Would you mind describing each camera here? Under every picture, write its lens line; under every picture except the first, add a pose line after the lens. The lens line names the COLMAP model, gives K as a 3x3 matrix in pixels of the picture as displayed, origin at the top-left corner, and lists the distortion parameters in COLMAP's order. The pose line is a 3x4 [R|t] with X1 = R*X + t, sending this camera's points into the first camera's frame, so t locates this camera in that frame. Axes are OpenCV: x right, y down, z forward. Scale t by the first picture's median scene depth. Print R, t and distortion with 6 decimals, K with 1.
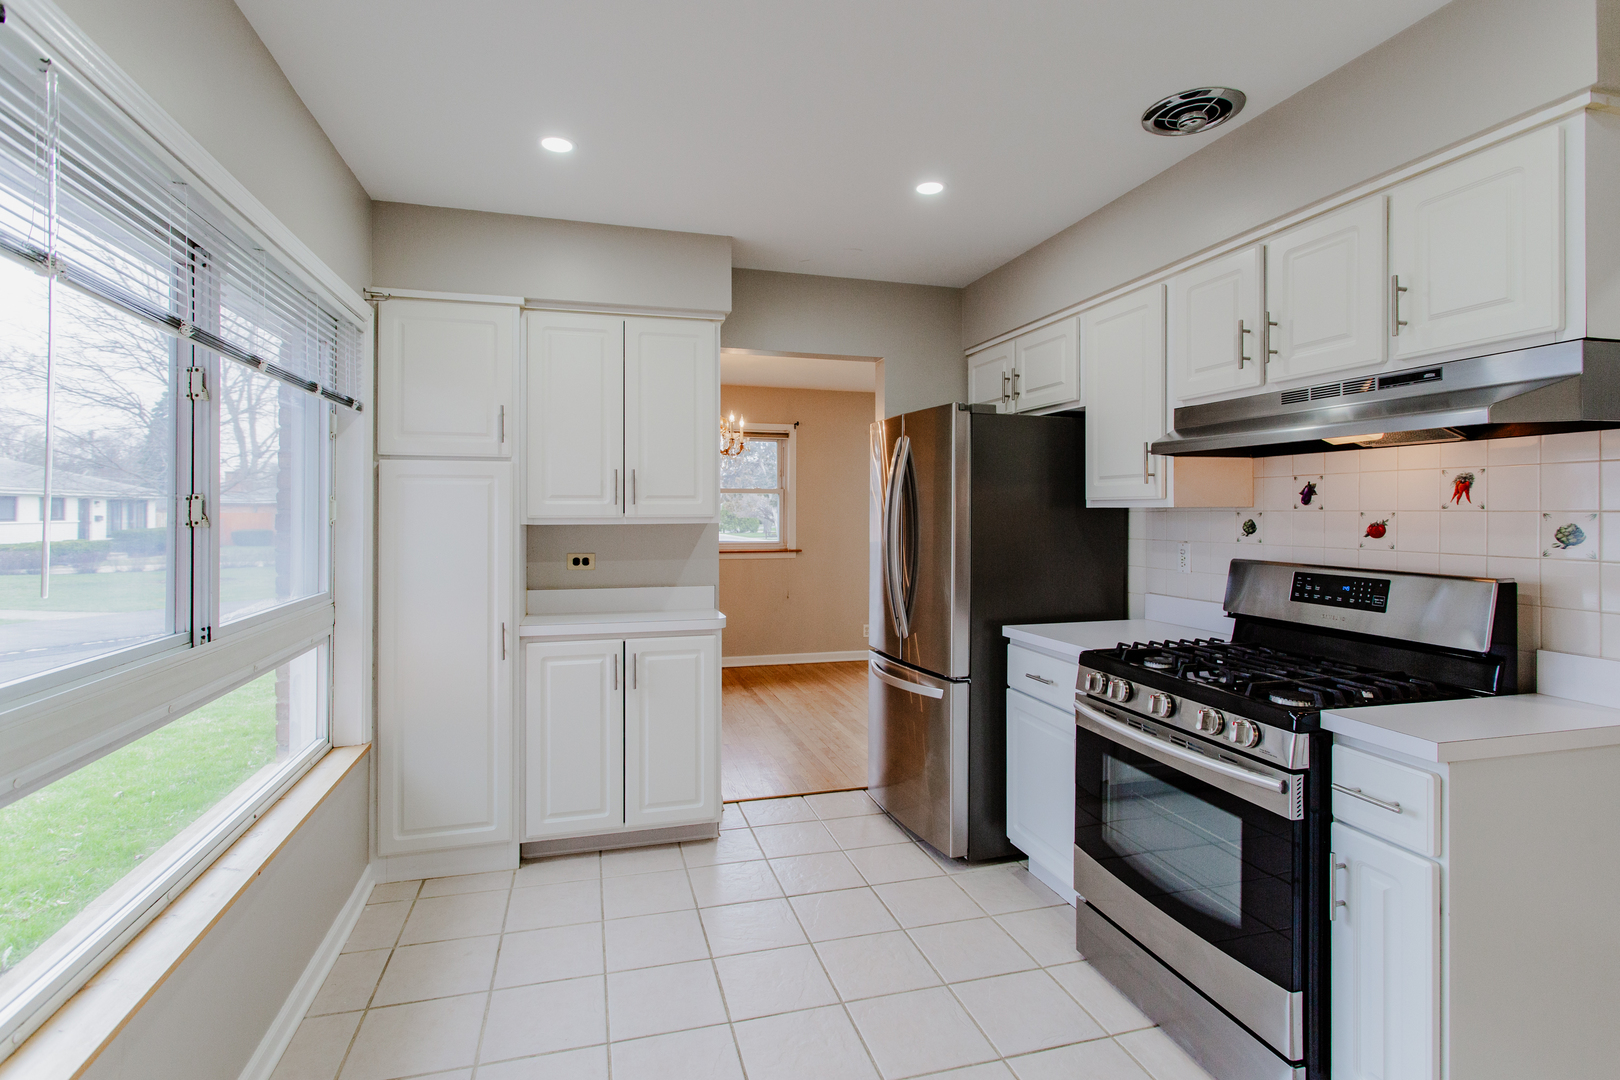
lens RADIAL K [[768.3, 0, 826.6], [0, 768.3, 517.2], [0, 0, 1]] dist [0.004558, -0.000766]
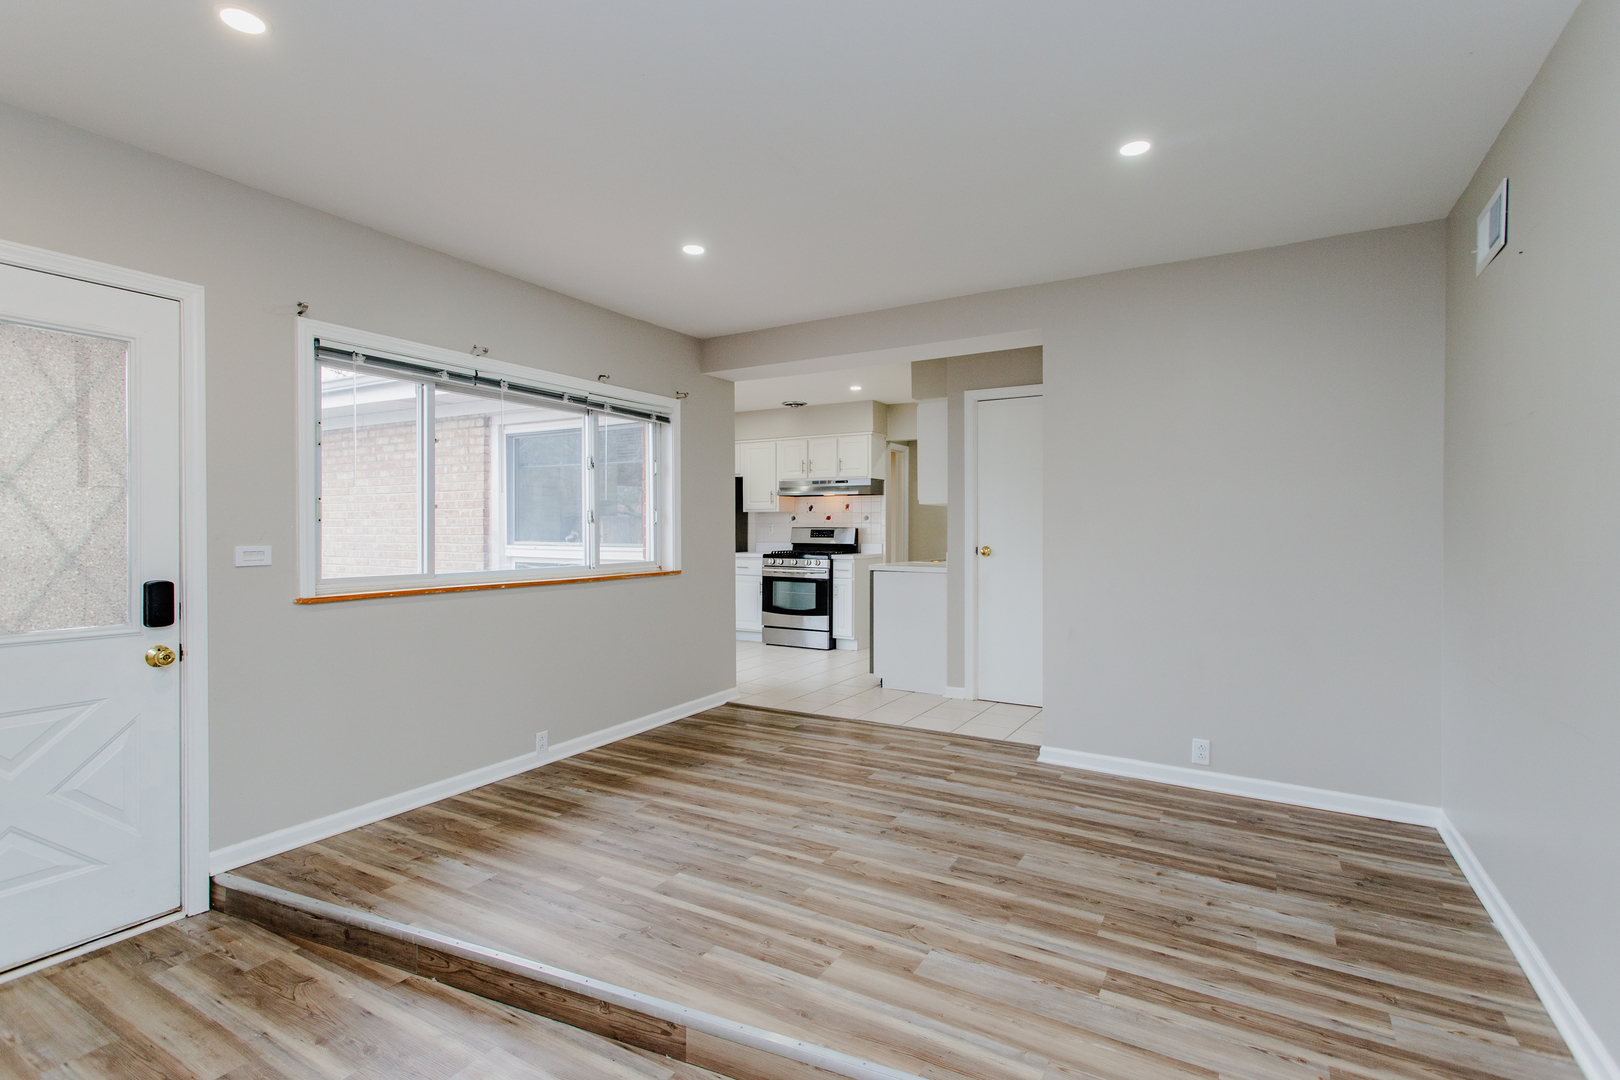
lens RADIAL K [[768.3, 0, 800.8], [0, 768.3, 536.6], [0, 0, 1]] dist [0.004558, -0.000766]
pose [[0.734814, -0.002645, 0.678264, -1.965776], [0.003600, 0.999994, 0.000000, 0.109414], [-0.678259, 0.002442, 0.734819, -1.695241]]
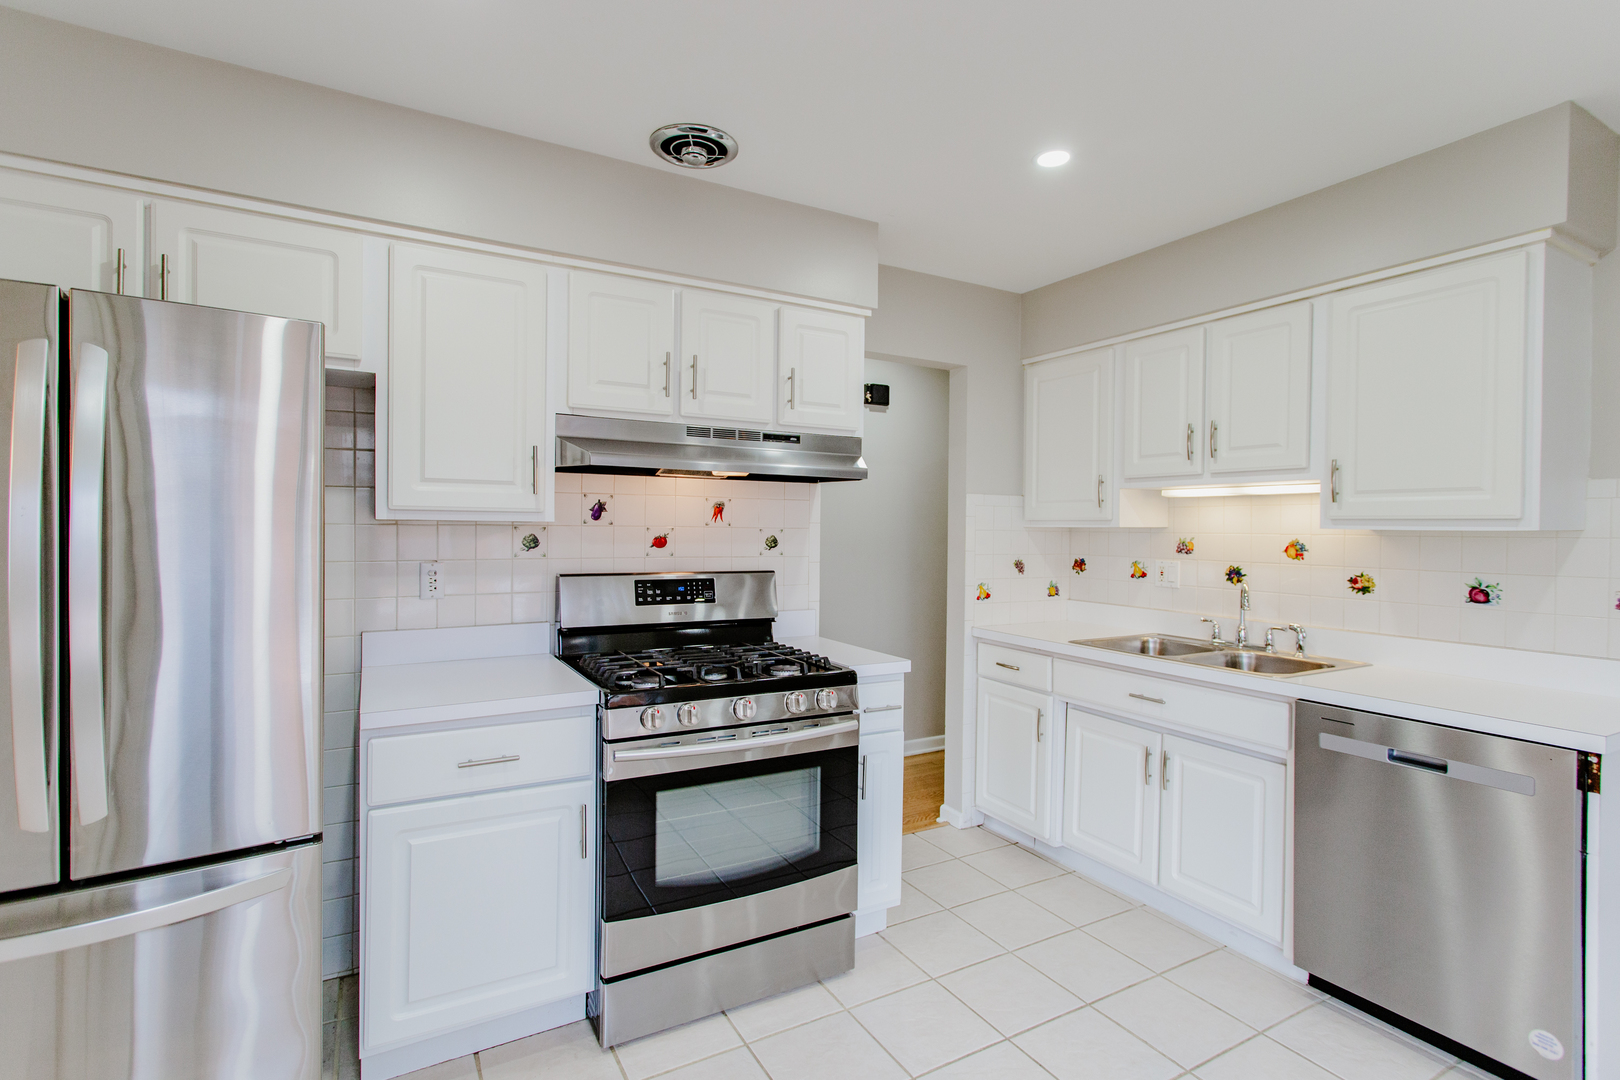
lens RADIAL K [[768.3, 0, 780.5], [0, 768.3, 538.1], [0, 0, 1]] dist [0.004558, -0.000766]
pose [[-0.188882, -0.018602, 0.981824, -0.569367], [-0.005479, 0.999825, 0.017889, -0.012874], [-0.981985, -0.002000, -0.188951, 1.058054]]
